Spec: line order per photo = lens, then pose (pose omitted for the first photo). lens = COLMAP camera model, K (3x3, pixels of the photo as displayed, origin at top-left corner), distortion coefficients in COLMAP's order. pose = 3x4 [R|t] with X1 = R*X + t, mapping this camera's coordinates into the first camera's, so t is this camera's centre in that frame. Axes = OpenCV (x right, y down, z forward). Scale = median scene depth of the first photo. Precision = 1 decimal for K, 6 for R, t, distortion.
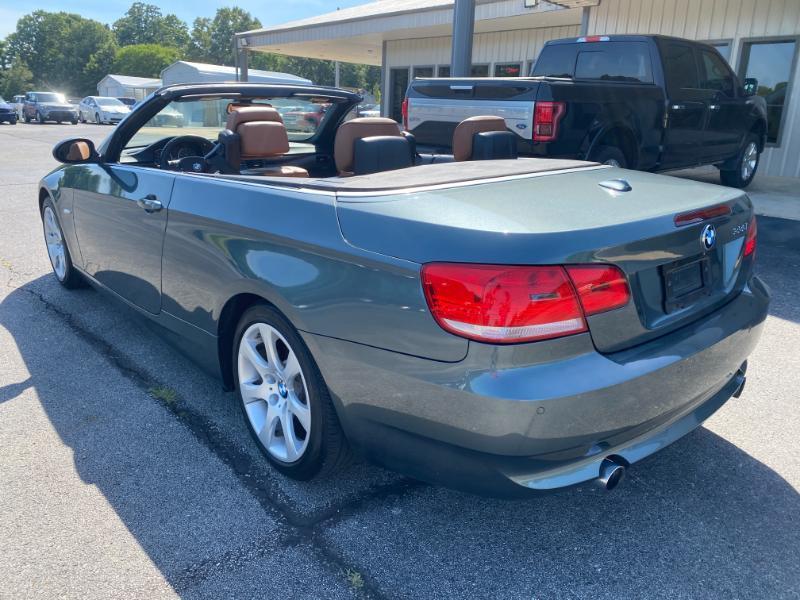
lens RADIAL K [[618.8, 0, 399.5], [0, 618.8, 297.1], [0, 0, 1]] dist [0.016341, -0.010489]
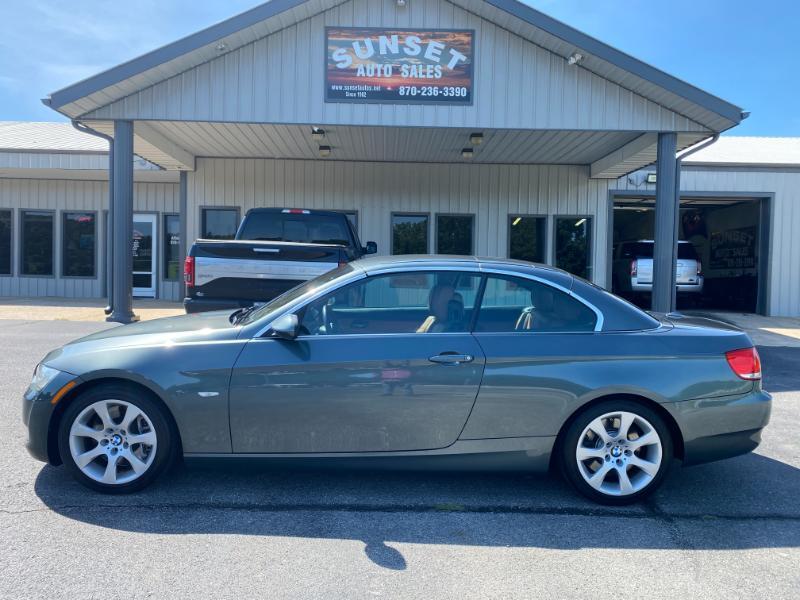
lens RADIAL K [[618.8, 0, 398.7], [0, 618.8, 301.7], [0, 0, 1]] dist [0.016341, -0.010489]
pose [[0.657506, -0.058969, 0.751138, -0.533480], [0.211722, 0.971223, -0.109083, -0.052010], [-0.723090, 0.230756, 0.651070, 0.062402]]
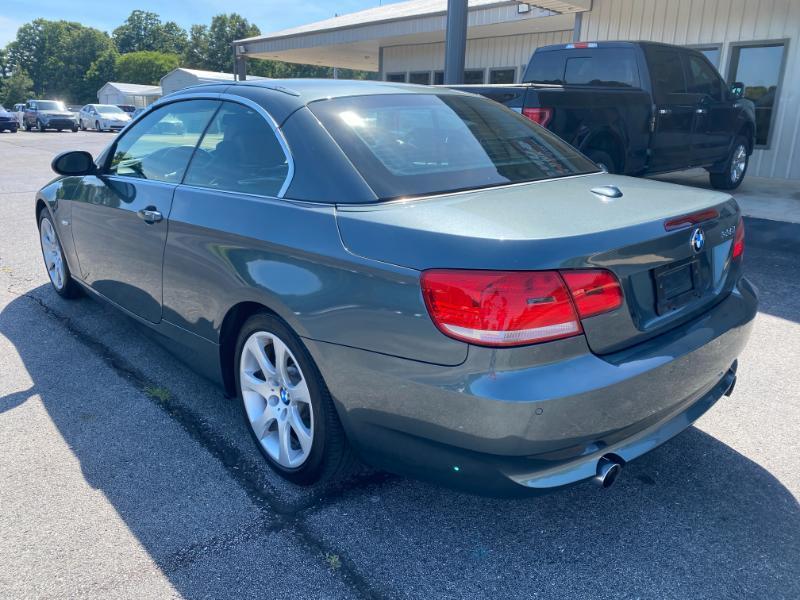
lens RADIAL K [[618.8, 0, 399.6], [0, 618.8, 303.1], [0, 0, 1]] dist [0.016341, -0.010489]
pose [[0.999966, -0.007693, -0.002918, 0.011815], [0.007697, 0.999969, 0.001569, 0.002540], [0.002906, -0.001591, 0.999995, -0.016093]]
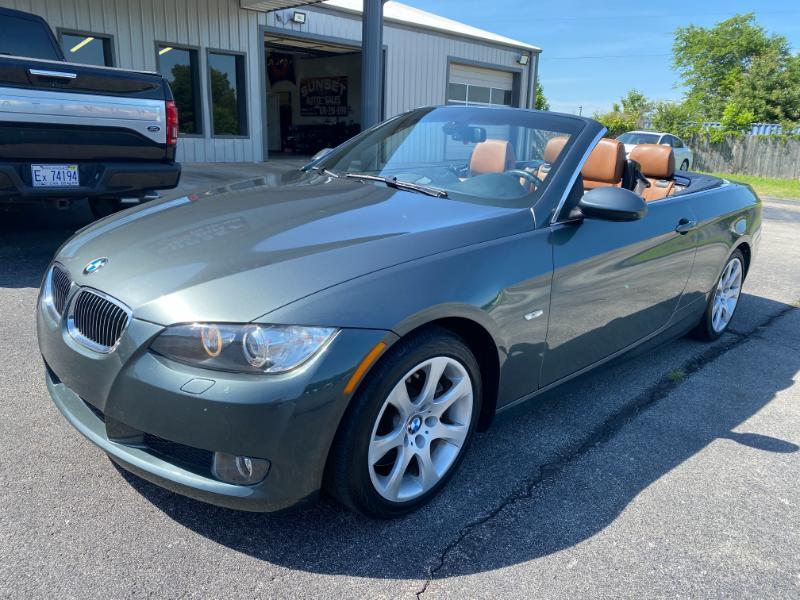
lens RADIAL K [[618.8, 0, 399.8], [0, 618.8, 296.4], [0, 0, 1]] dist [0.016341, -0.010489]
pose [[-0.076129, -0.294074, 0.952746, -0.573434], [0.237481, 0.922674, 0.303768, -0.193482], [-0.968404, 0.249385, -0.000405, 0.583859]]
